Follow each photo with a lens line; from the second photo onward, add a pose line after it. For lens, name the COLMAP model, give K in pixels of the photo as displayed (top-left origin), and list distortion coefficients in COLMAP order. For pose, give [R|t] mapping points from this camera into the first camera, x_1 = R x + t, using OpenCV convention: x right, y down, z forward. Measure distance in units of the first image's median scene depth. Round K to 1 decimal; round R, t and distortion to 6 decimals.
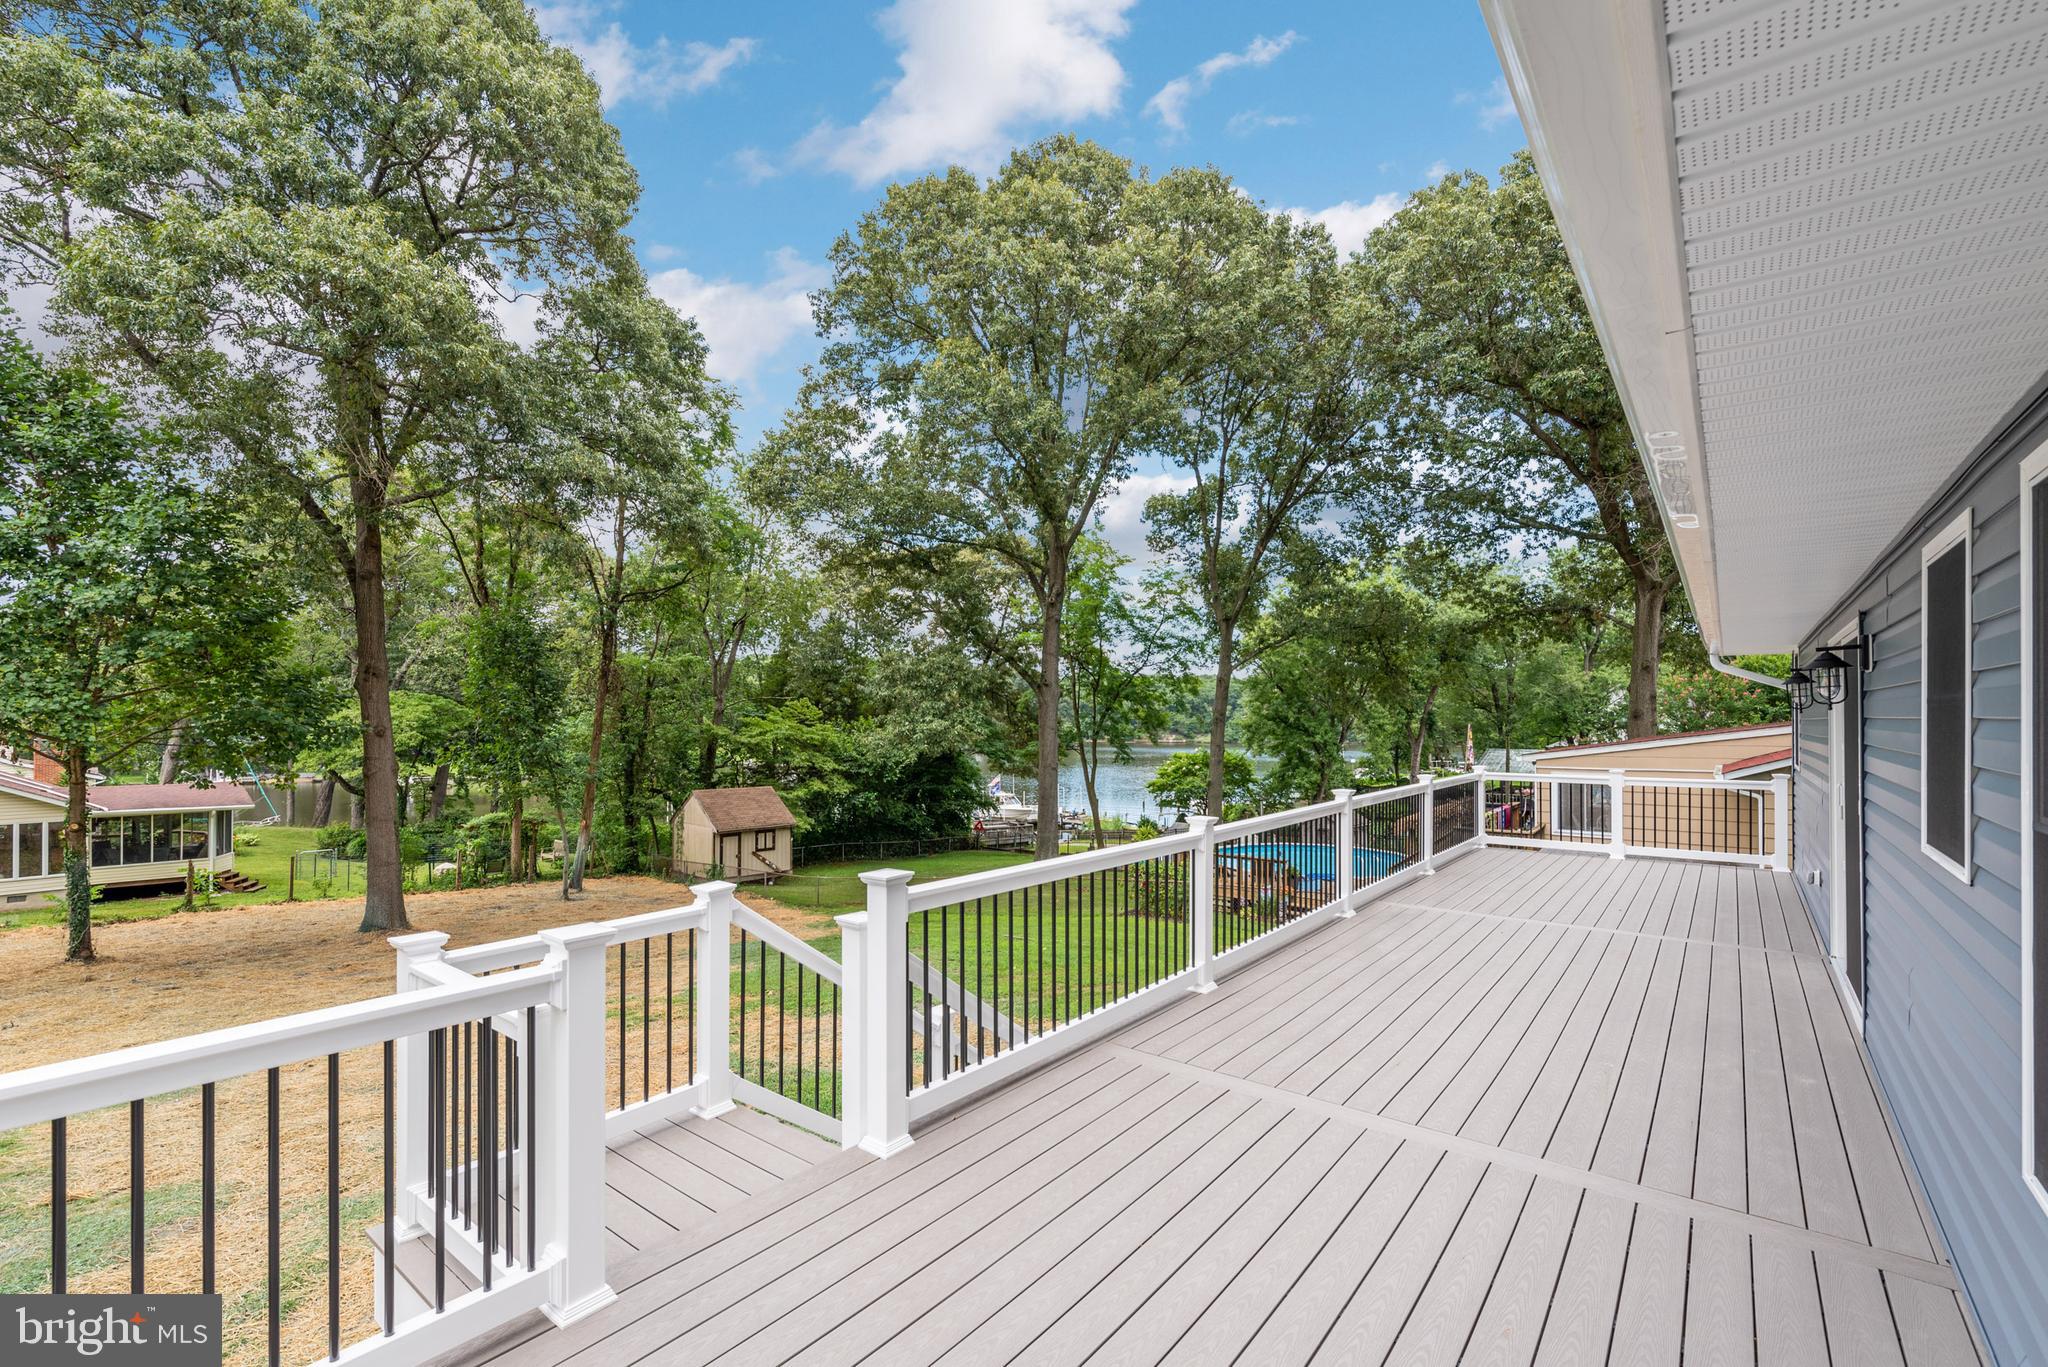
lens RADIAL K [[886.1, 0, 1035.0], [0, 886.1, 710.3], [0, 0, 1]] dist [0.006589, -0.000708]
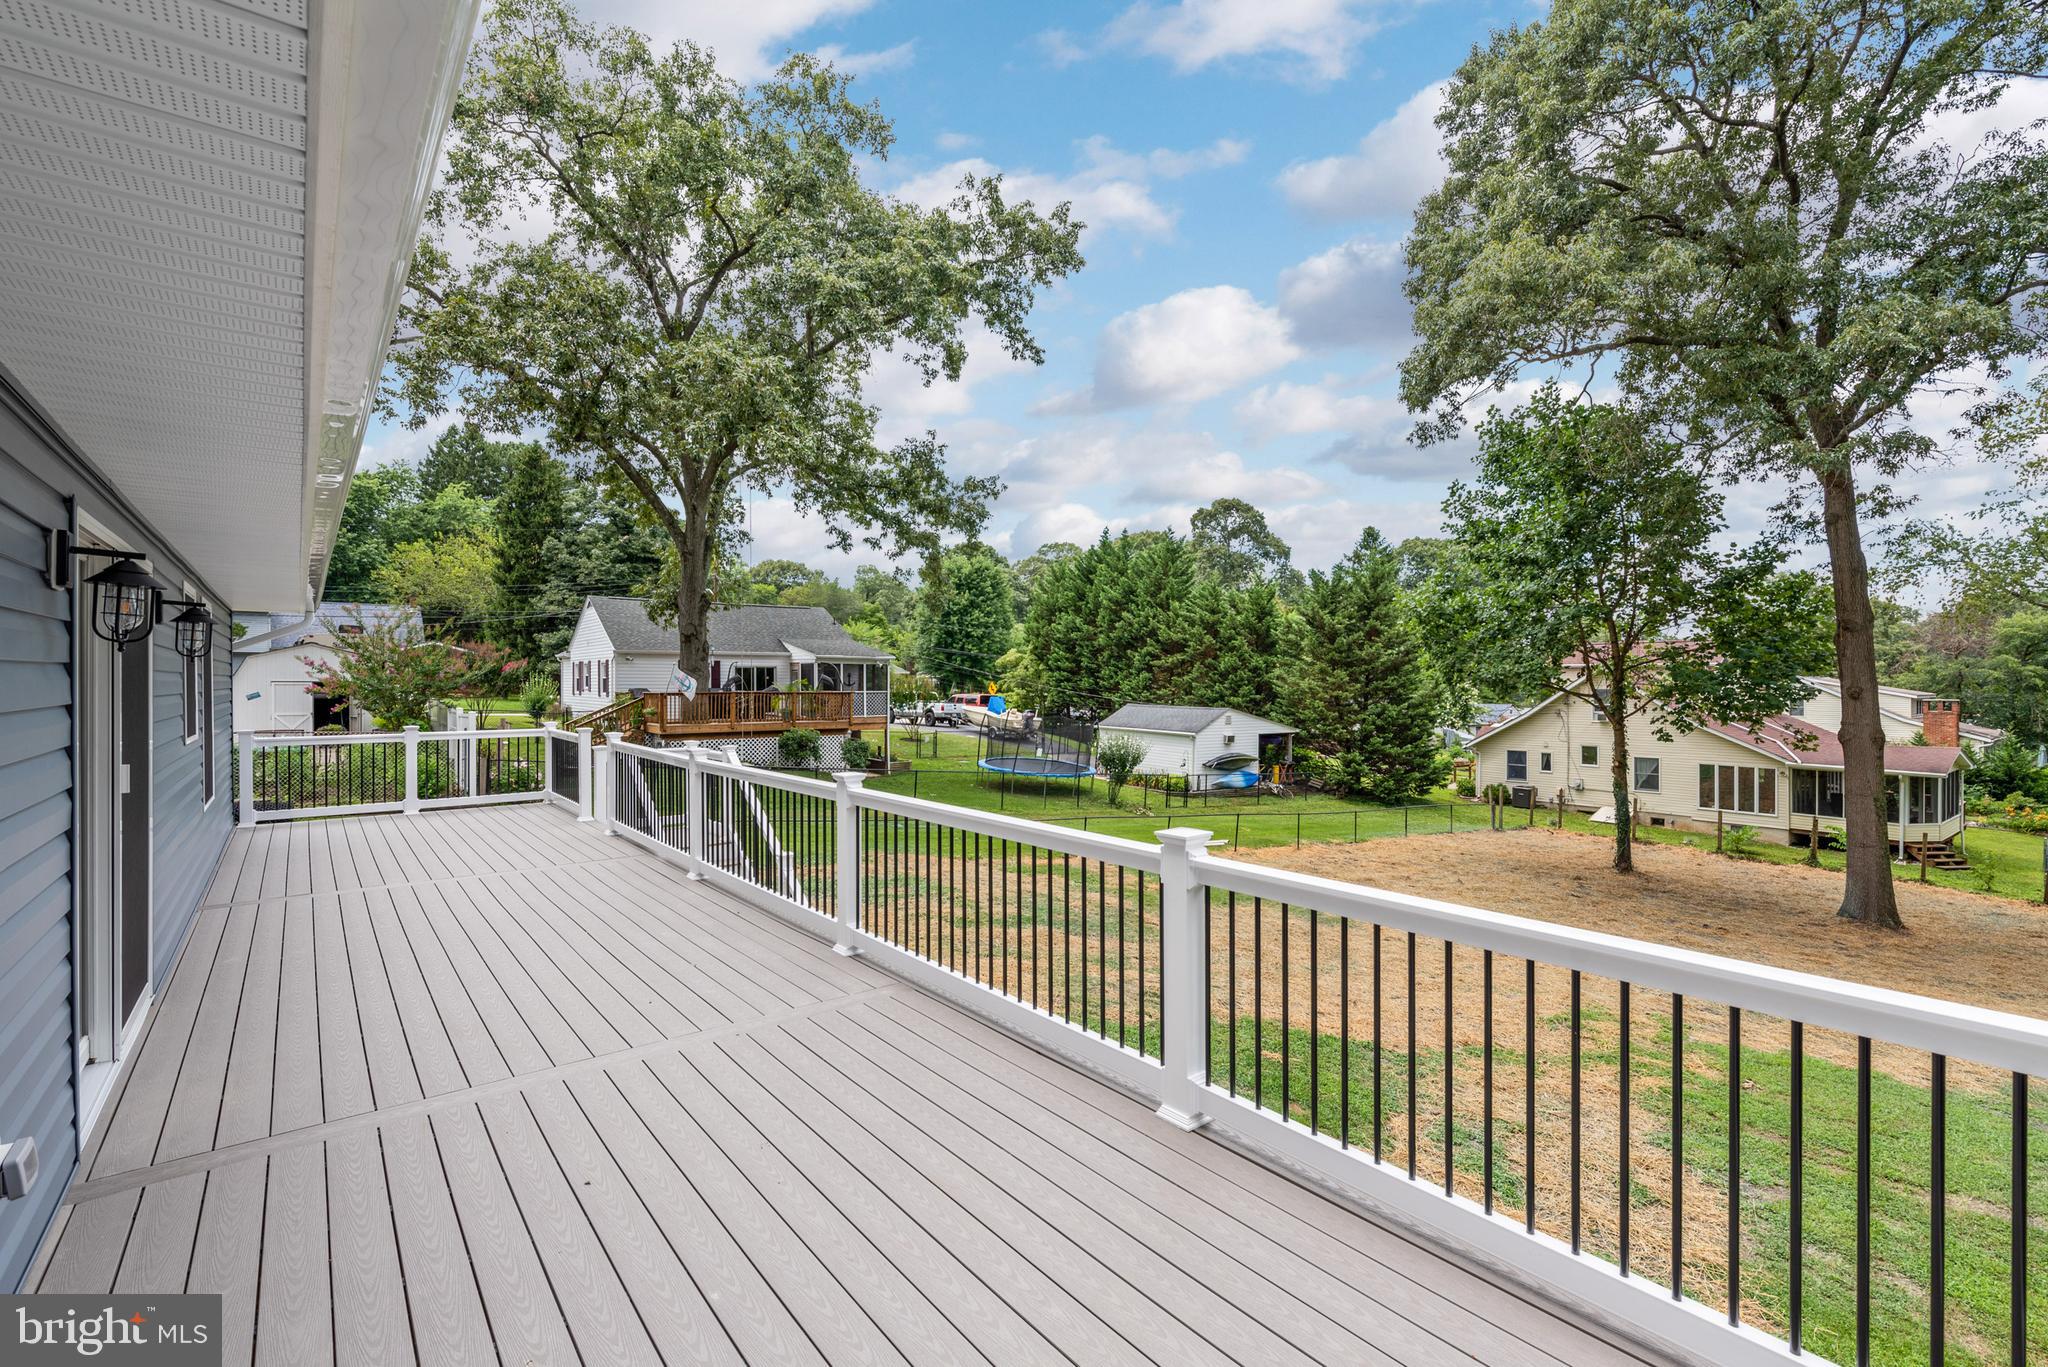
lens RADIAL K [[886.1, 0, 1027.7], [0, 886.1, 676.0], [0, 0, 1]] dist [0.006589, -0.000708]
pose [[-0.218260, -0.003914, -0.975883, 0.158723], [0.007471, 0.999956, -0.005681, 0.003033], [0.975862, -0.008530, -0.218221, 0.204752]]
